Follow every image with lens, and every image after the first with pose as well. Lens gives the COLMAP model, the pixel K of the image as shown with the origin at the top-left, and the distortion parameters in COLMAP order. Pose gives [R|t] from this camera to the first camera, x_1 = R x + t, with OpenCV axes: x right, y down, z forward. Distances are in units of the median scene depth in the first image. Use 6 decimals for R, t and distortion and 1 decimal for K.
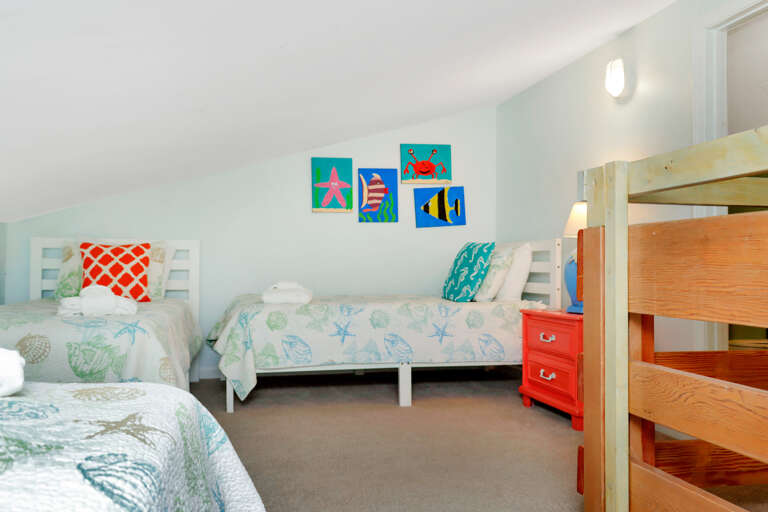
lens RADIAL K [[658.1, 0, 384.0], [0, 658.1, 256.0], [0, 0, 1]] dist [-0.000622, -0.001905]
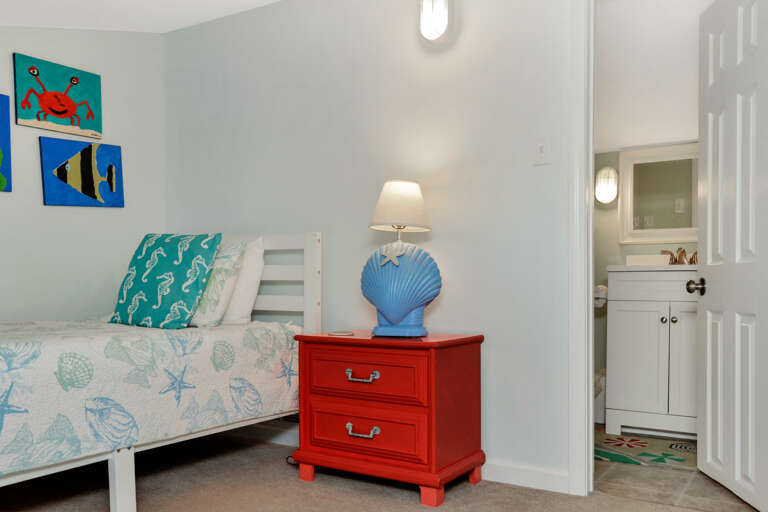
lens RADIAL K [[648.7, 0, 385.8], [0, 648.7, 294.1], [0, 0, 1]] dist [0.000442, 0.002384]
pose [[0.698739, -0.012645, 0.715265, -0.172813], [-0.012491, 0.999476, 0.029871, 0.017206], [-0.715268, -0.029806, 0.698215, 0.431830]]
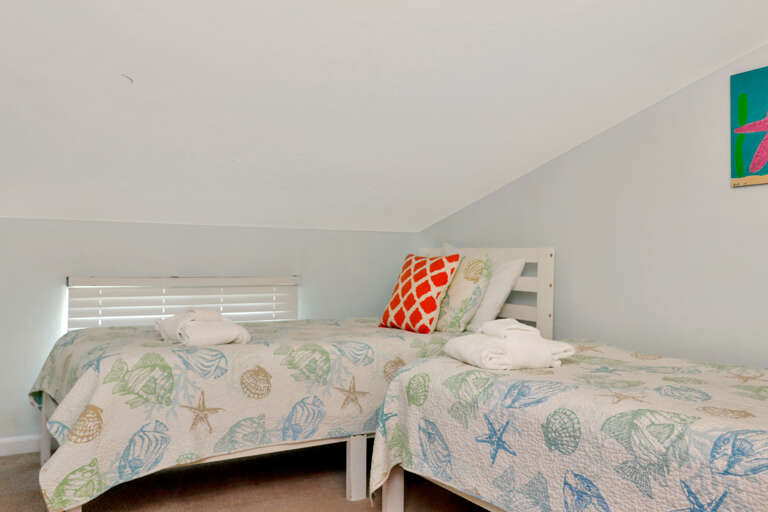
lens RADIAL K [[658.1, 0, 384.0], [0, 658.1, 256.0], [0, 0, 1]] dist [-0.000622, -0.001905]
pose [[0.324944, -0.009609, -0.945684, 0.315041], [-0.002143, 0.999938, -0.010897, -0.009376], [0.945731, 0.005567, 0.324903, 0.673037]]
